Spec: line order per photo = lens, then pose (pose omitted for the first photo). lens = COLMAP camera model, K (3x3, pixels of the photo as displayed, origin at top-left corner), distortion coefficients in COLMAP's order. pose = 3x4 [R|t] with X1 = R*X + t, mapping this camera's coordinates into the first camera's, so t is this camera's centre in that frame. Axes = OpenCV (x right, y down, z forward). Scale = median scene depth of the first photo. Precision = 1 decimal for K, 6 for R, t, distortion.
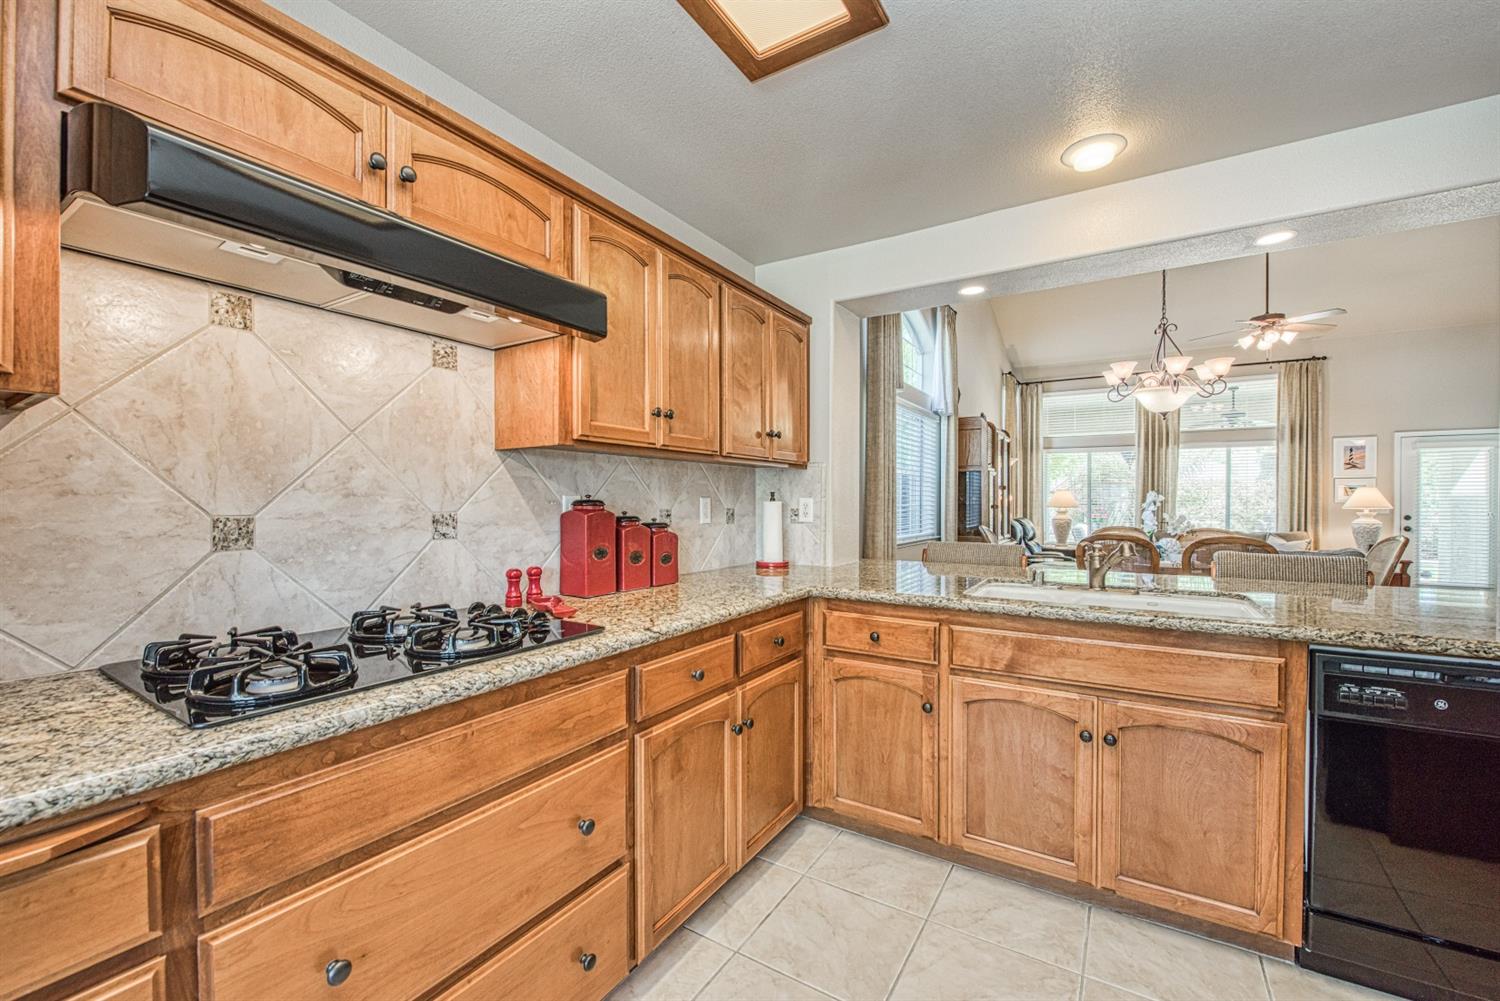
lens RADIAL K [[603.3, 0, 750.1], [0, 603.3, 506.8], [0, 0, 1]] dist [-0.005674, -0.000495]
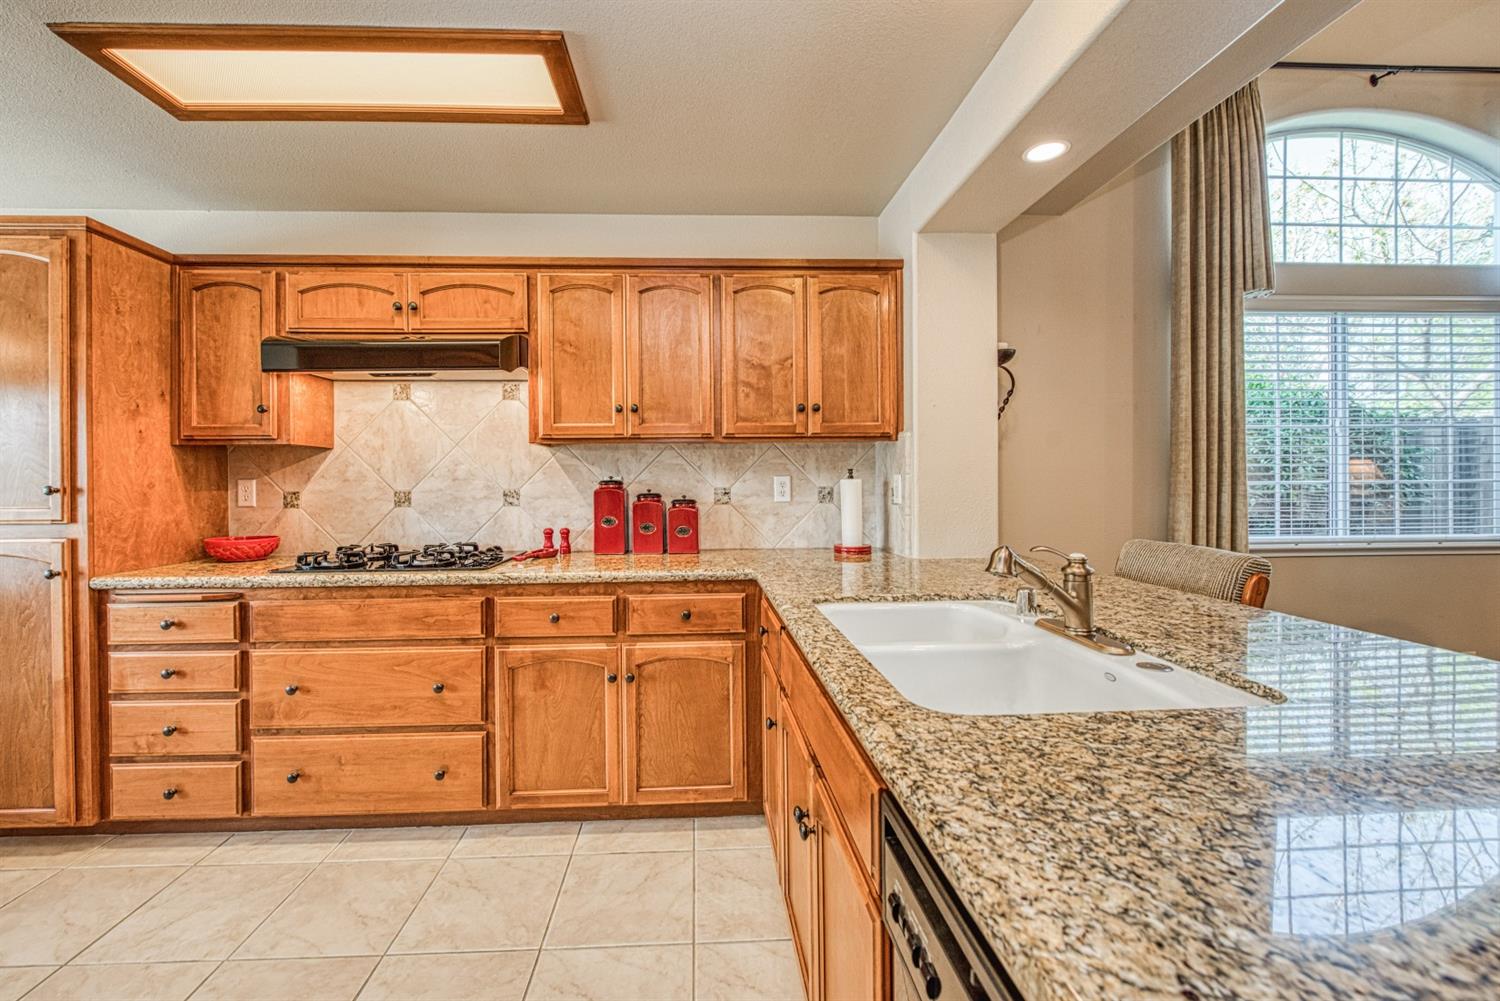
lens RADIAL K [[598.1, 0, 720.4], [0, 598.1, 485.2], [0, 0, 1]] dist [-0.002547, -0.000446]
pose [[0.570293, -0.001278, -0.821441, 0.851412], [0.002414, 0.999997, 0.000120, -0.000459], [0.821438, -0.002051, 0.570294, 0.420212]]
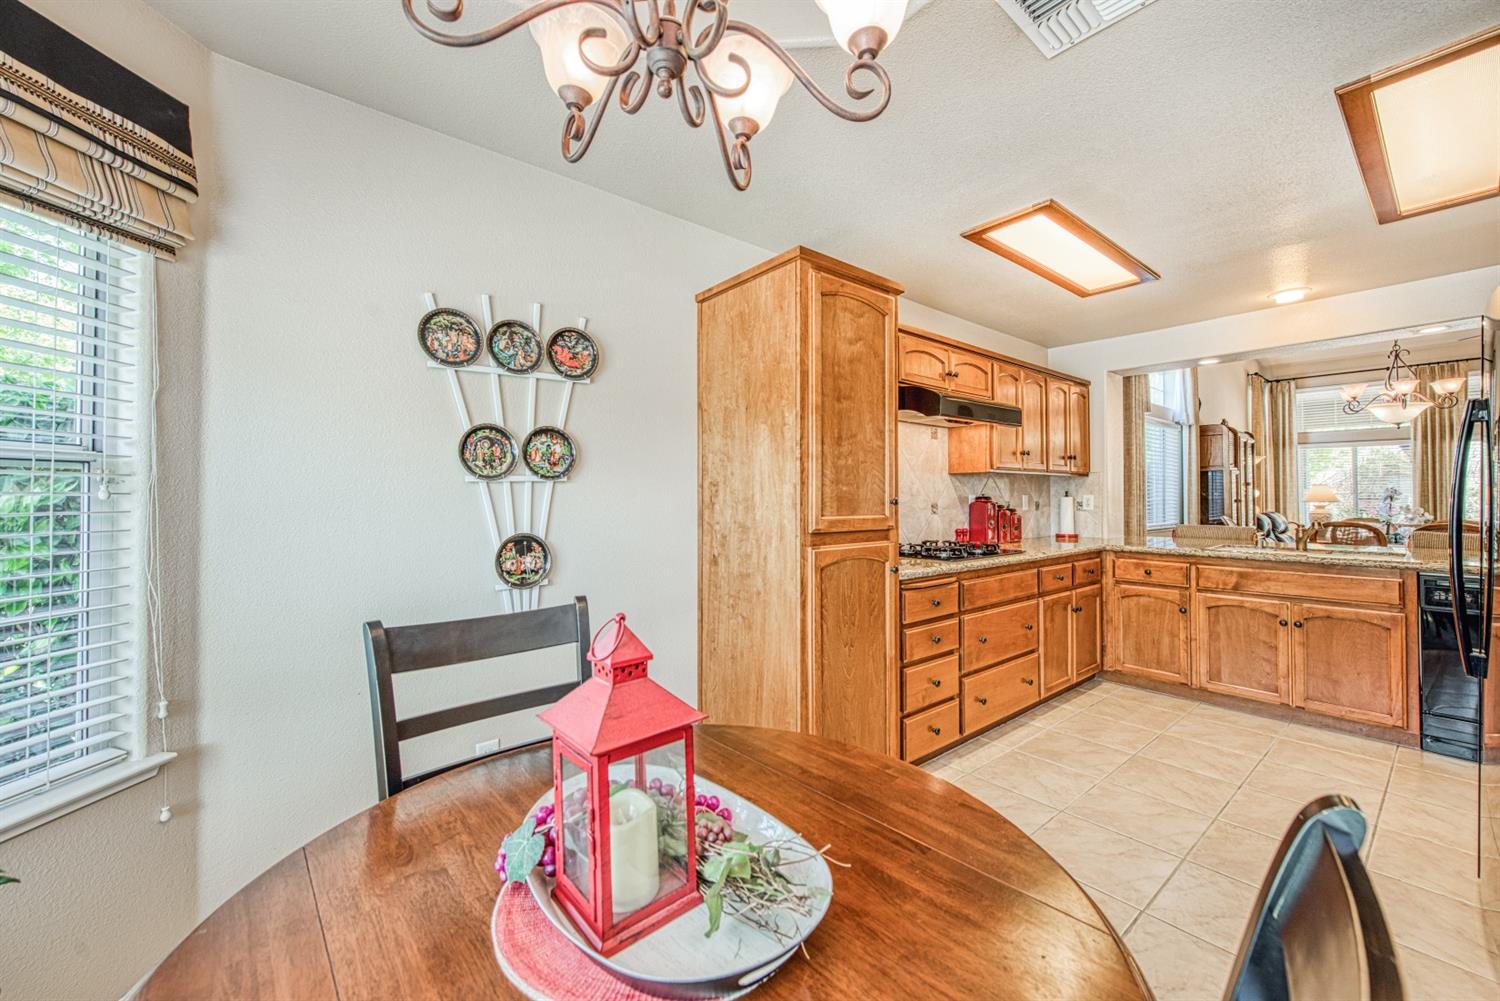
lens RADIAL K [[594.2, 0, 754.6], [0, 594.2, 484.3], [0, 0, 1]] dist [-0.007107, -0.000349]
pose [[0.951280, -0.007160, -0.308246, -0.349022], [-0.001638, 0.999599, -0.028275, 0.004460], [0.308325, 0.027402, 0.950886, -1.012026]]
